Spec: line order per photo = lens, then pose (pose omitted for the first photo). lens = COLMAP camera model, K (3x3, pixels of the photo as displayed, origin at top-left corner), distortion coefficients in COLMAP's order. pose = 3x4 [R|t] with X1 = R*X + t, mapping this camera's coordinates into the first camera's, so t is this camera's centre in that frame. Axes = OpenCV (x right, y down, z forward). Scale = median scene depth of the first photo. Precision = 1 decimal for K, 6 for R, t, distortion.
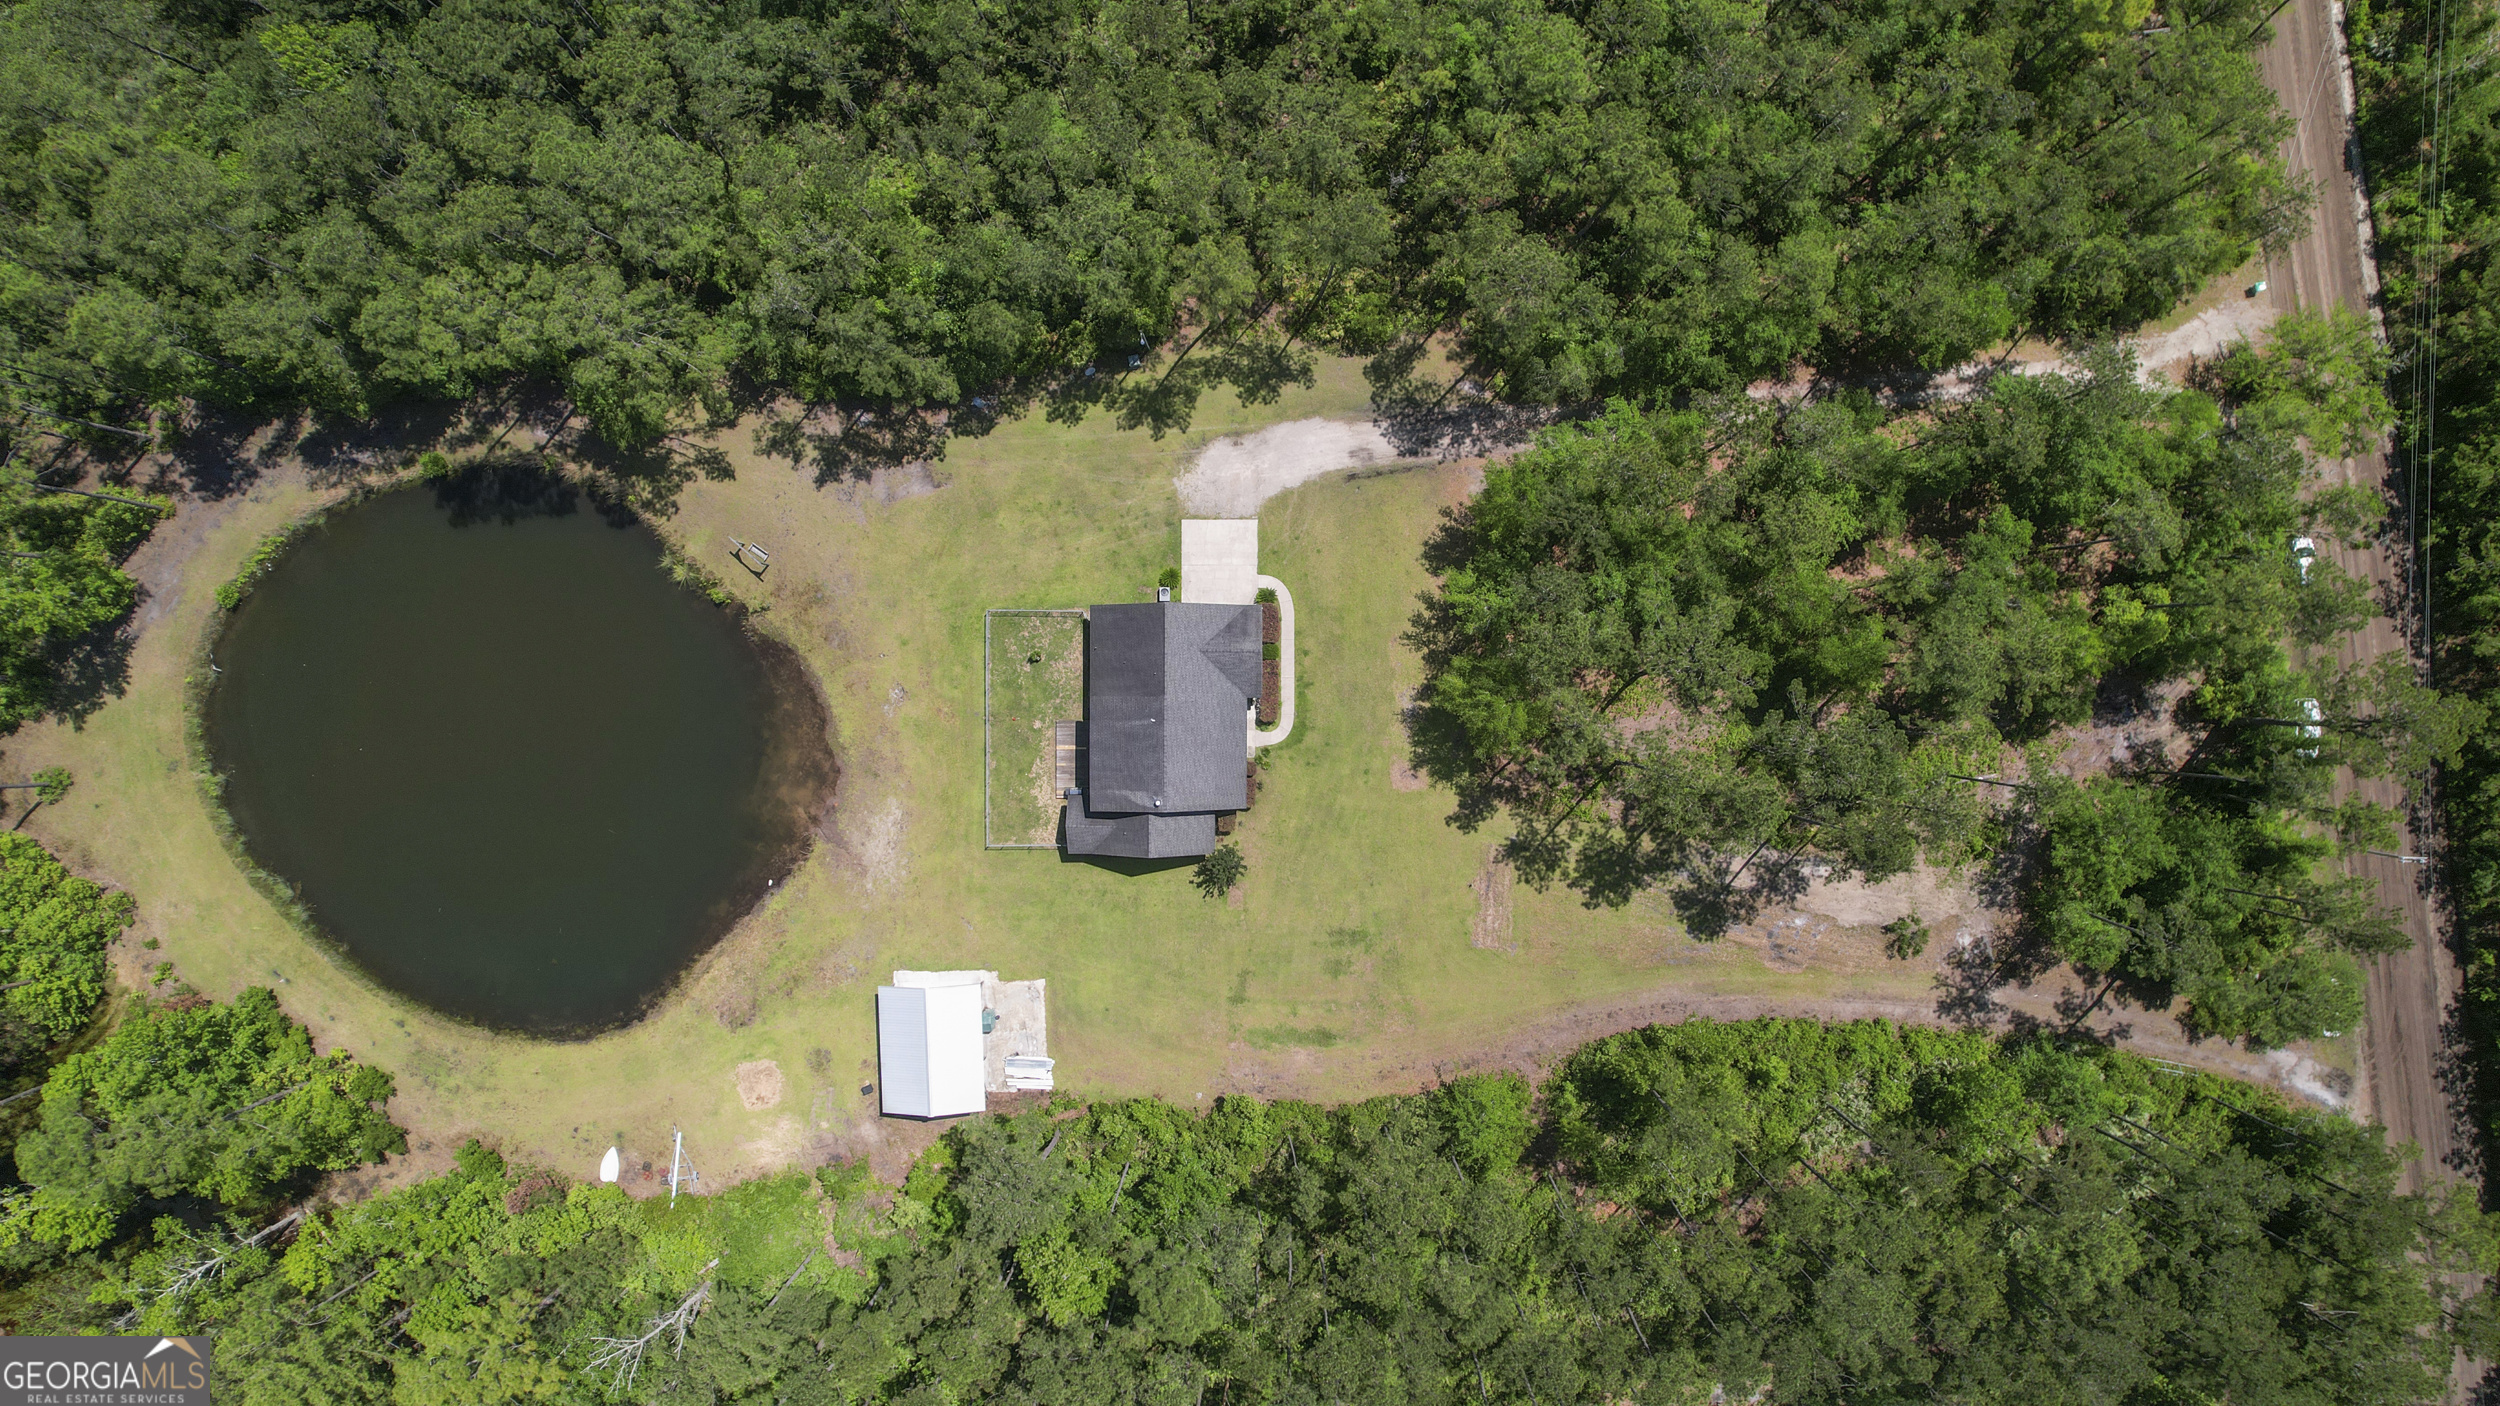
lens RADIAL K [[1619.3, 0, 1218.6], [0, 1619.3, 676.5], [0, 0, 1]] dist [-0.094895, -0.000823]
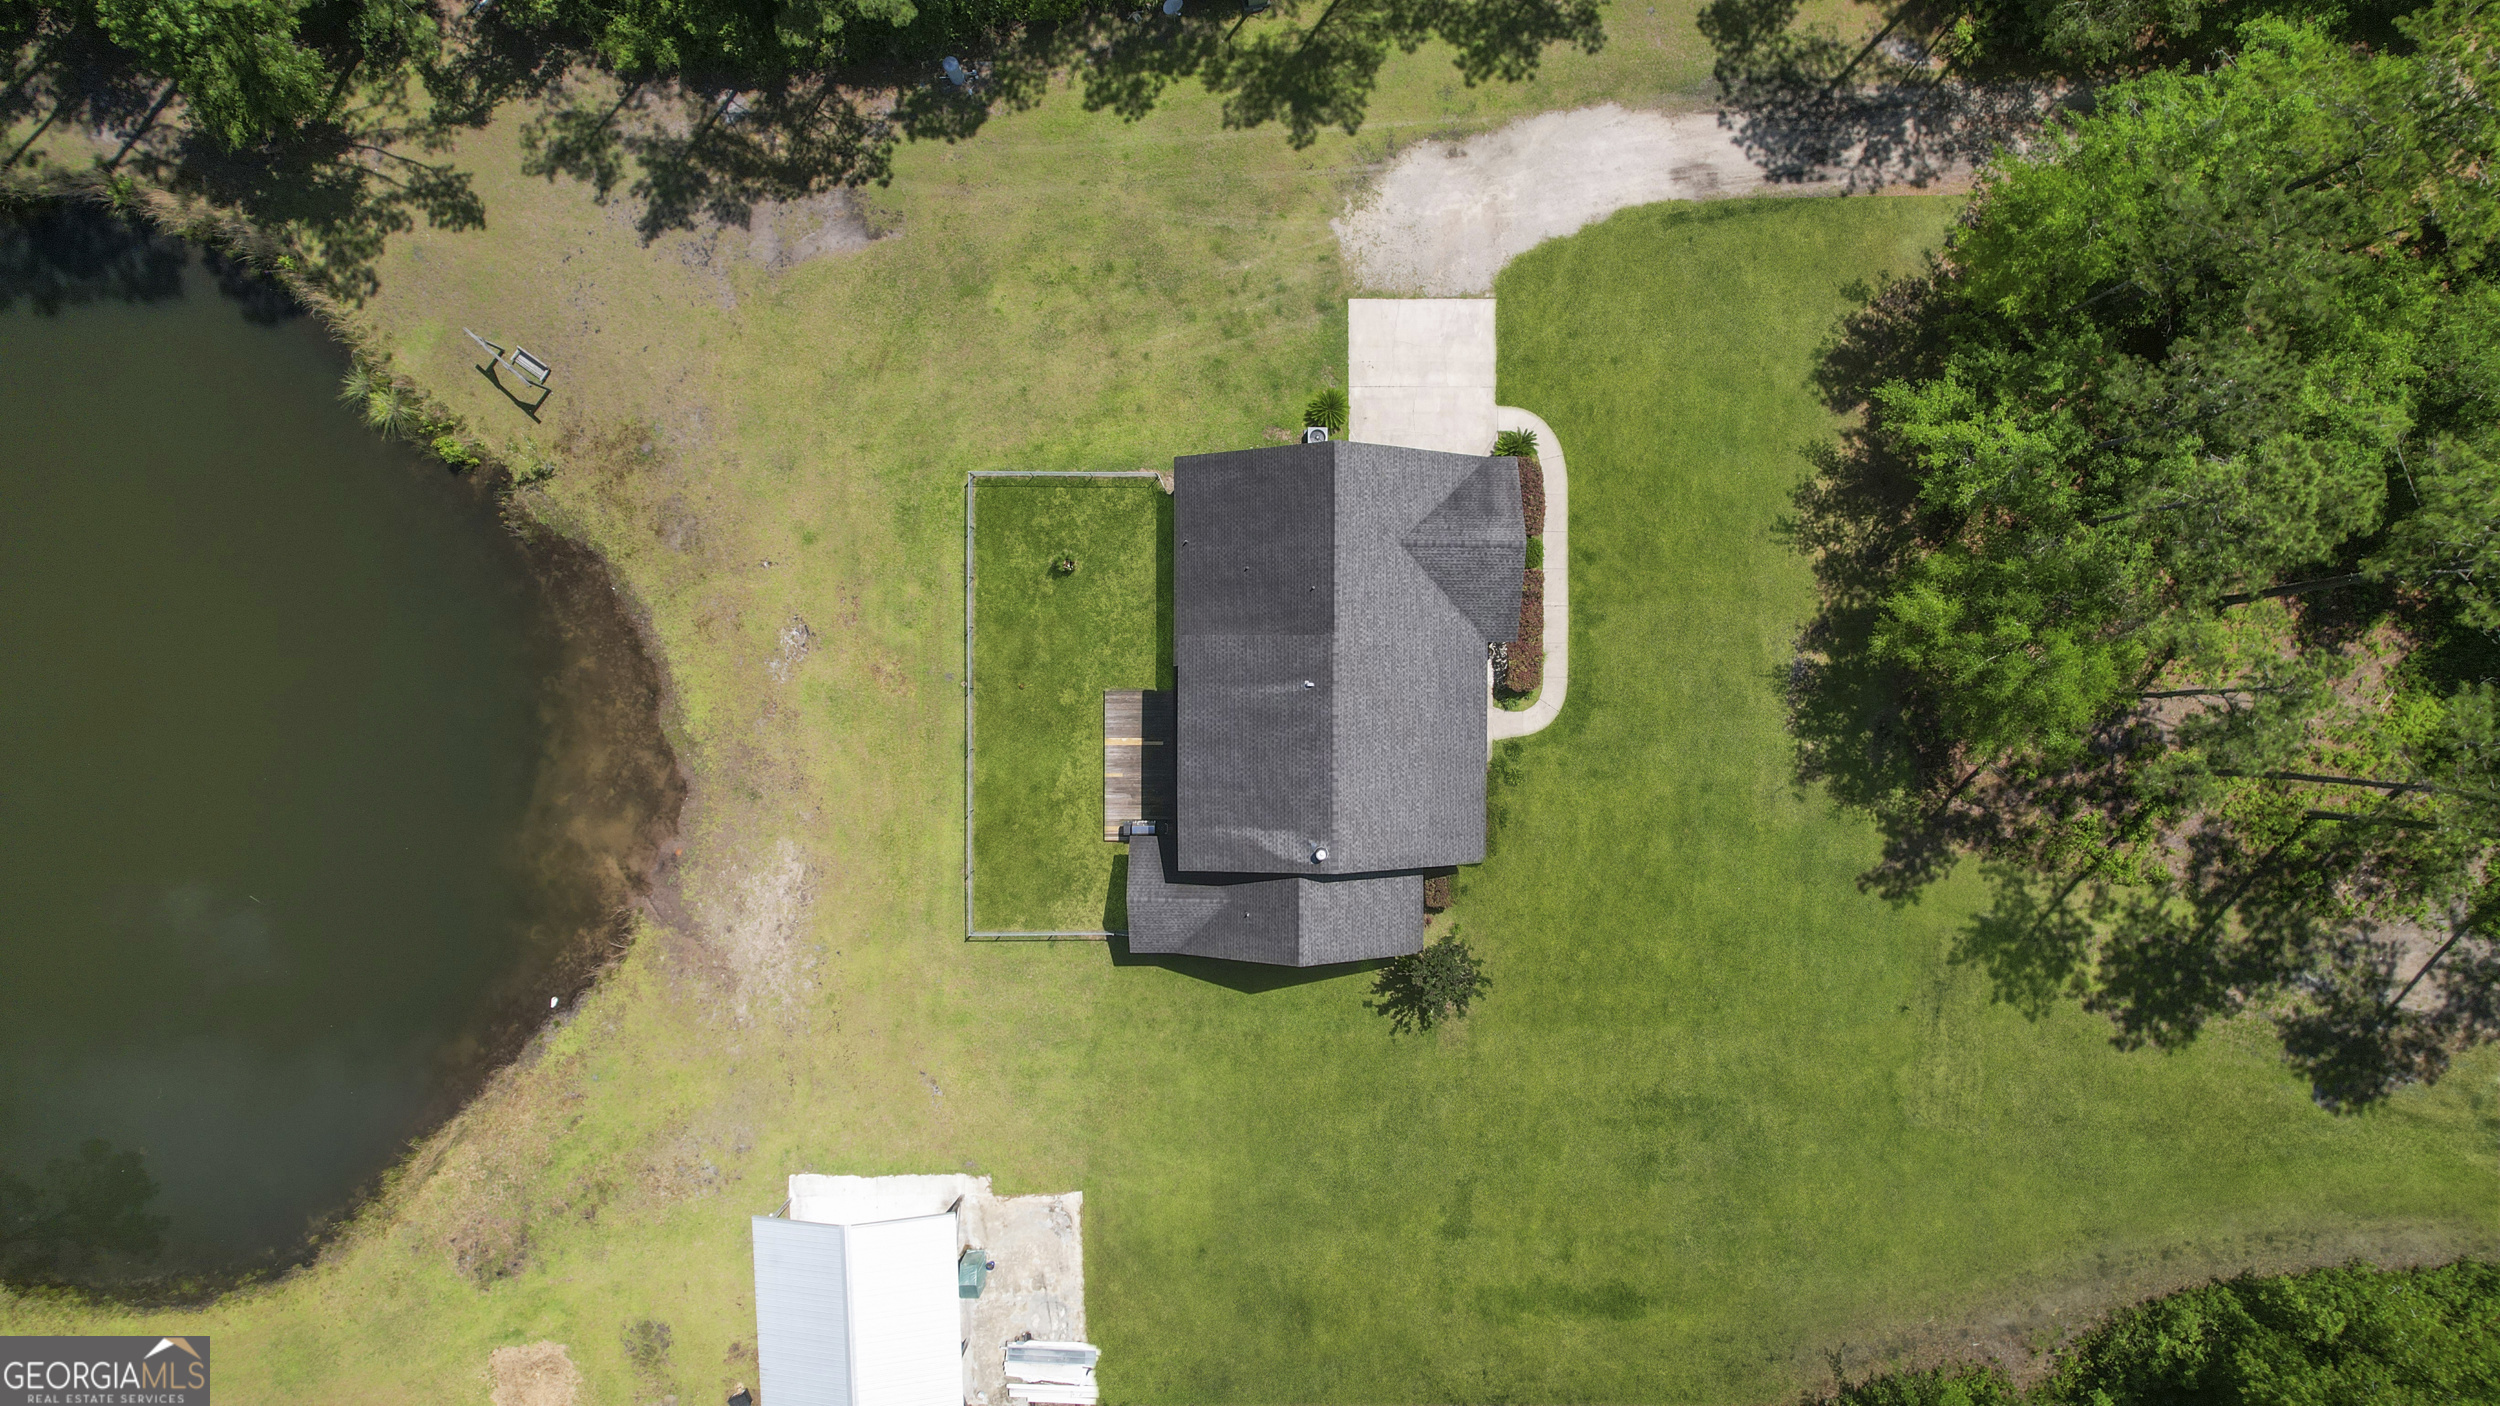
lens RADIAL K [[1583.1, 0, 1258.6], [0, 1583.1, 702.5], [0, 0, 1]] dist [-0.084106, 0.069666]
pose [[0.999971, 0.000679, 0.007617, -0.055288], [-0.000687, 0.999999, 0.001062, 0.030881], [-0.007616, -0.001067, 0.999970, 0.498498]]
